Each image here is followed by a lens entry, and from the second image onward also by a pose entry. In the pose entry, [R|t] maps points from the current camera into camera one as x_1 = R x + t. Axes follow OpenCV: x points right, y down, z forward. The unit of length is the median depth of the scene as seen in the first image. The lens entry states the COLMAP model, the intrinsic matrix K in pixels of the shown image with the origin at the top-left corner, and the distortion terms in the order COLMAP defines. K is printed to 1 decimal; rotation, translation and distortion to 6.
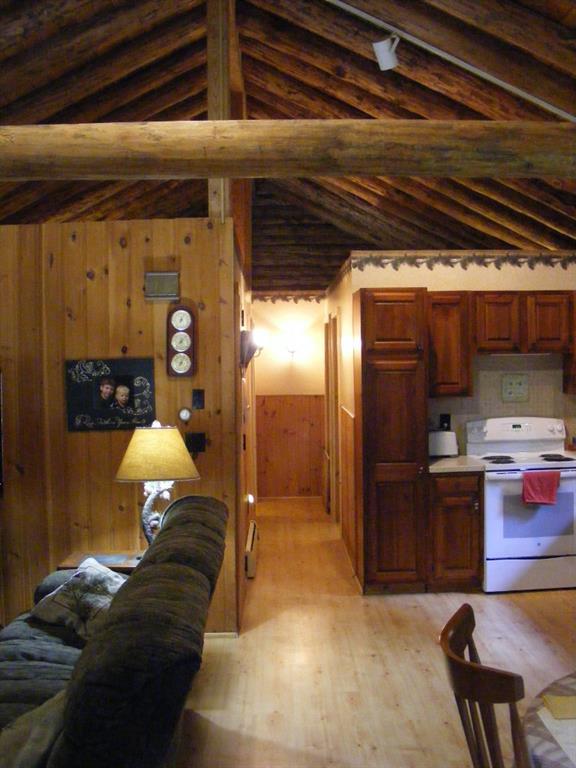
lens RADIAL K [[878.9, 0, 288.0], [0, 878.9, 384.0], [0, 0, 1]] dist [-0.244491, 0.234096]
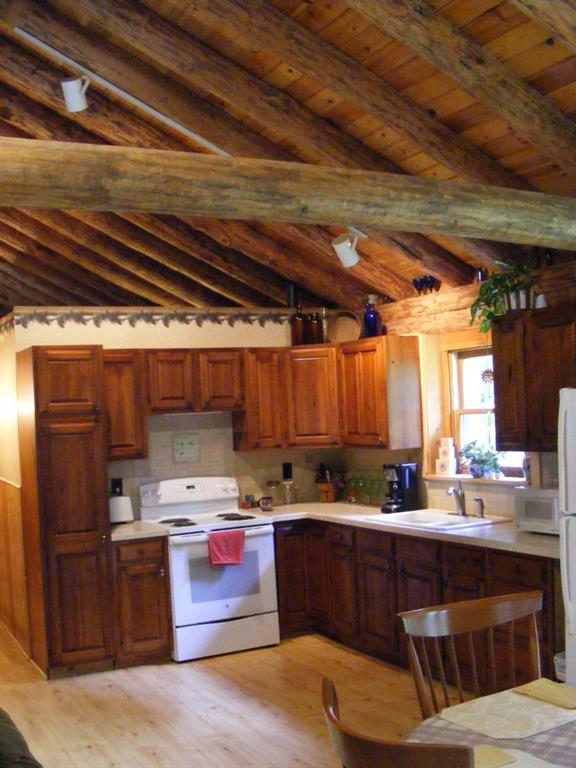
lens RADIAL K [[878.9, 0, 288.0], [0, 878.9, 384.0], [0, 0, 1]] dist [-0.244491, 0.234096]
pose [[0.891851, -0.010505, 0.452206, -0.087908], [0.044462, 0.996925, -0.064531, 0.001530], [-0.450138, 0.077658, 0.889576, 0.072223]]
